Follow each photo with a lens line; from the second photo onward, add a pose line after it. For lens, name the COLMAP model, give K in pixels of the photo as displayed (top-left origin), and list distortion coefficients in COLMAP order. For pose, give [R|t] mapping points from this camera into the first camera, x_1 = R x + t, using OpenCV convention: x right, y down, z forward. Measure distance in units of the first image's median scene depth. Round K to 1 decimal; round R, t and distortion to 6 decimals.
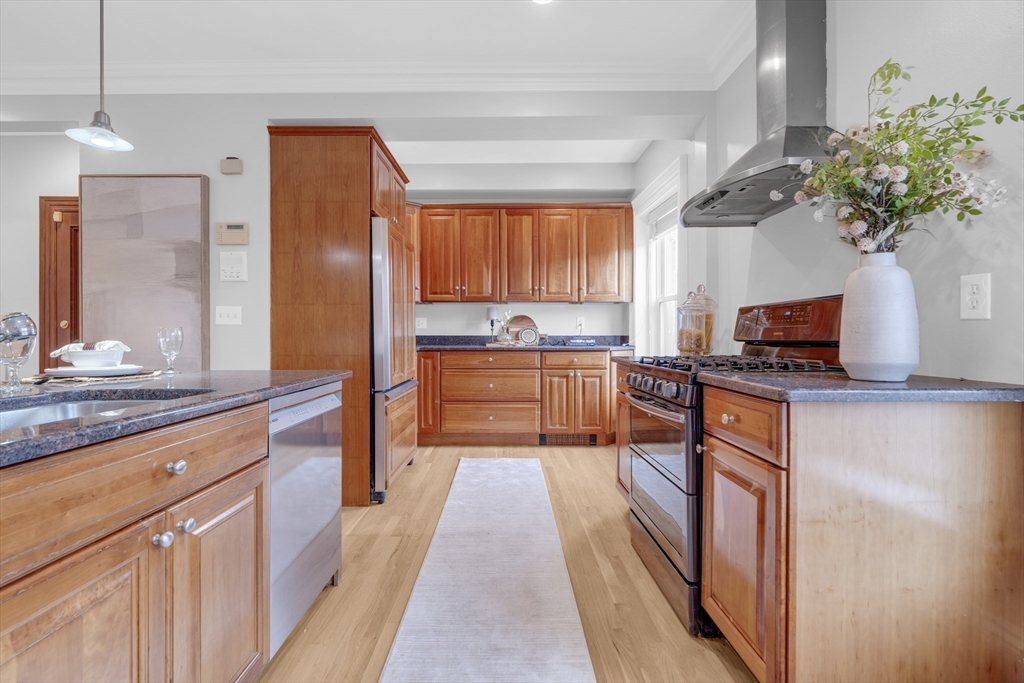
lens RADIAL K [[467.5, 0, 515.6], [0, 467.5, 337.1], [0, 0, 1]] dist [-0.007913, 0.004078]
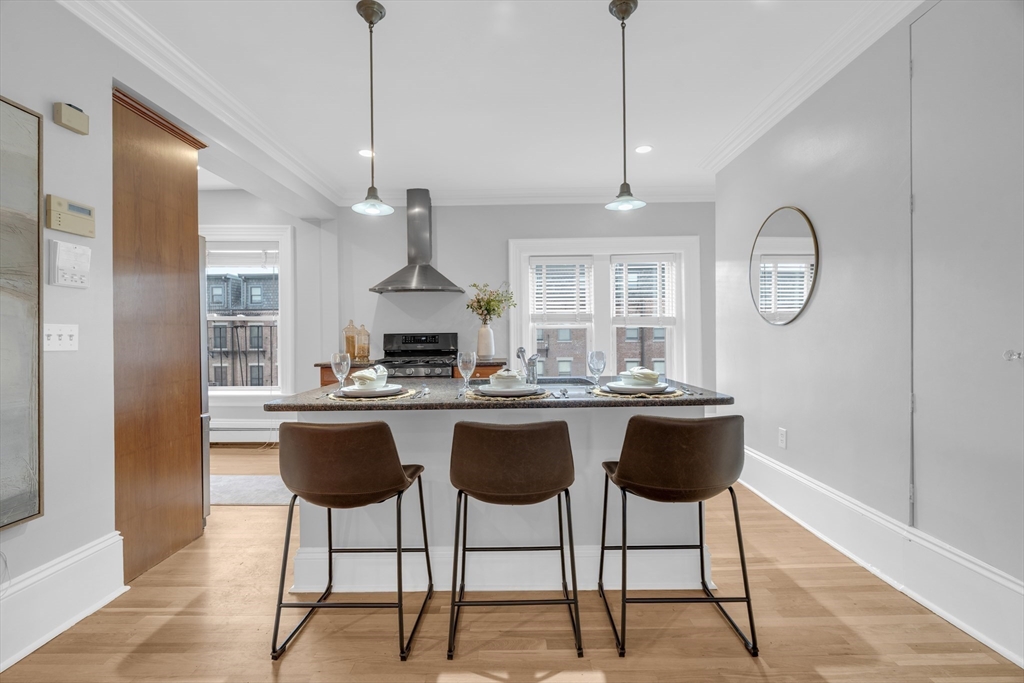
lens RADIAL K [[467.5, 0, 509.5], [0, 467.5, 336.2], [0, 0, 1]] dist [-0.007913, 0.004078]
pose [[0.010245, -0.001557, 0.999946, -0.879634], [0.010665, 0.999942, 0.001447, -0.029162], [-0.999891, 0.010649, 0.010261, 0.244038]]
